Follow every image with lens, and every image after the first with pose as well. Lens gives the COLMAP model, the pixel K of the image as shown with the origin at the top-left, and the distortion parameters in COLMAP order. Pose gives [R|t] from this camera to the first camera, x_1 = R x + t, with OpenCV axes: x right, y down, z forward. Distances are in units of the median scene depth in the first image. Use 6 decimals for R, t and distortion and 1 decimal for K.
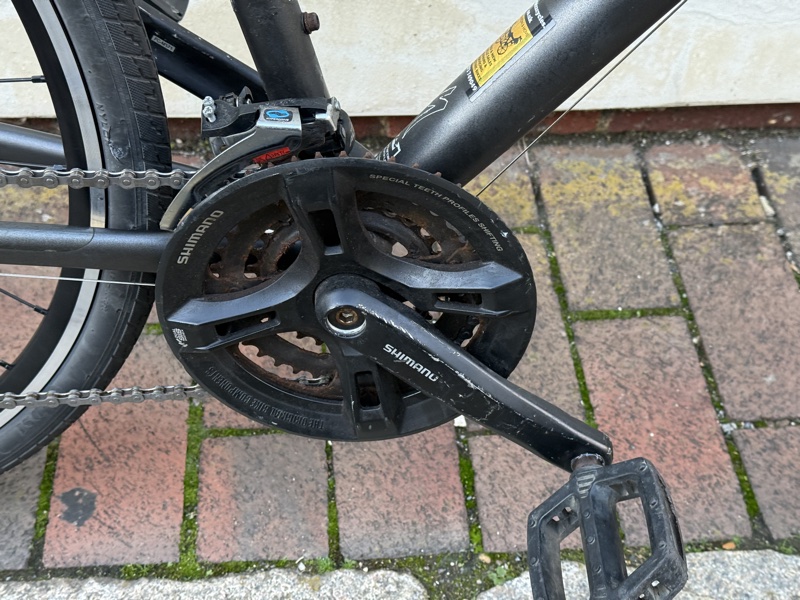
lens RADIAL K [[1120.6, 0, 387.7], [0, 1120.6, 293.8], [0, 0, 1]] dist [0.112142, 0.000000]
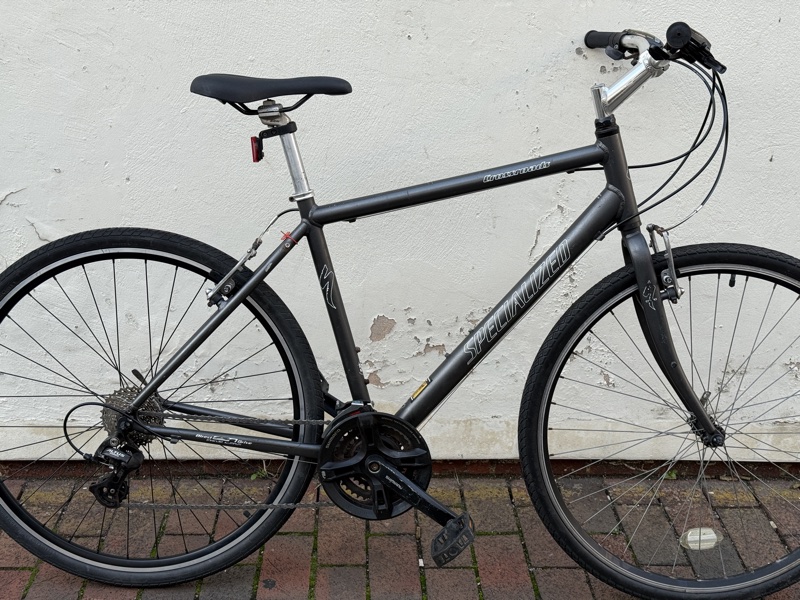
lens RADIAL K [[1120.6, 0, 416.6], [0, 1120.6, 297.3], [0, 0, 1]] dist [0.112142, 0.000000]
pose [[0.999745, 0.001737, -0.022522, 0.116023], [-0.012356, 0.876723, -0.480837, 0.843985], [0.018910, 0.480992, 0.876521, -1.541656]]
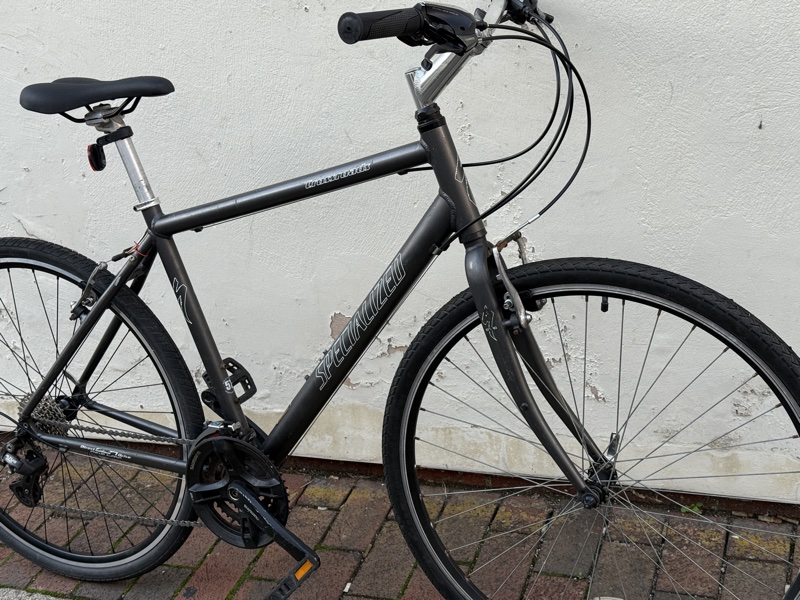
lens RADIAL K [[1120.6, 0, 406.9], [0, 1120.6, 300.8], [0, 0, 1]] dist [0.112142, 0.000000]
pose [[0.892883, 0.026669, -0.449498, 1.266316], [-0.200765, 0.917109, -0.344389, 0.363428], [0.403054, 0.397742, 0.824226, -1.128944]]
